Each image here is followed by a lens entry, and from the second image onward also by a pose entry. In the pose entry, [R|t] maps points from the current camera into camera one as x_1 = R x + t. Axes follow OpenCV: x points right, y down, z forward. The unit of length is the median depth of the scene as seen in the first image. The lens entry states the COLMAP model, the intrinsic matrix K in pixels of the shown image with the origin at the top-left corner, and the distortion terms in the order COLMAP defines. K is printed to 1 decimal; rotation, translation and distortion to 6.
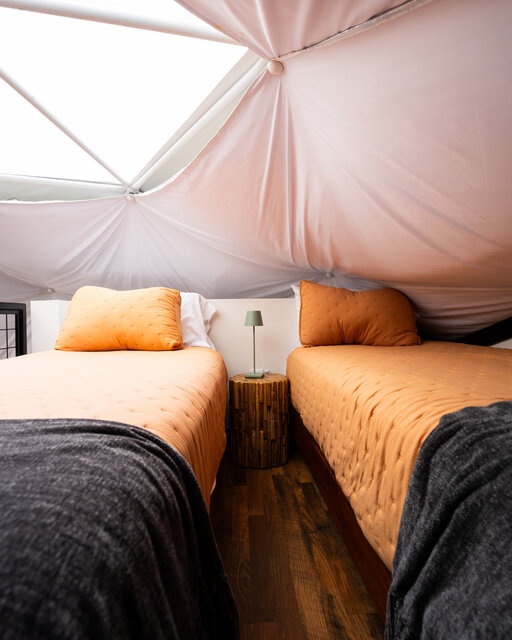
lens RADIAL K [[322.1, 0, 256.0], [0, 322.1, 320.0], [0, 0, 1]] dist [-0.034305, -0.000026]
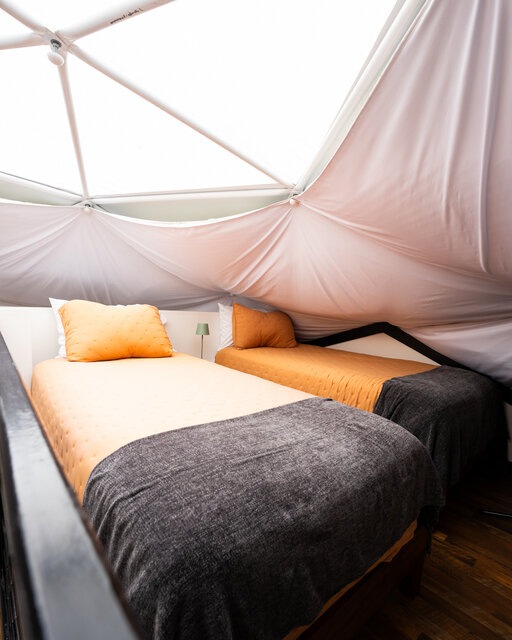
lens RADIAL K [[322.1, 0, 256.0], [0, 322.1, 320.0], [0, 0, 1]] dist [-0.034305, -0.000026]
pose [[0.785048, 0.026502, 0.618868, -0.745051], [-0.059240, 0.997717, 0.032422, -0.110868], [-0.616595, -0.062115, 0.784826, -0.217801]]
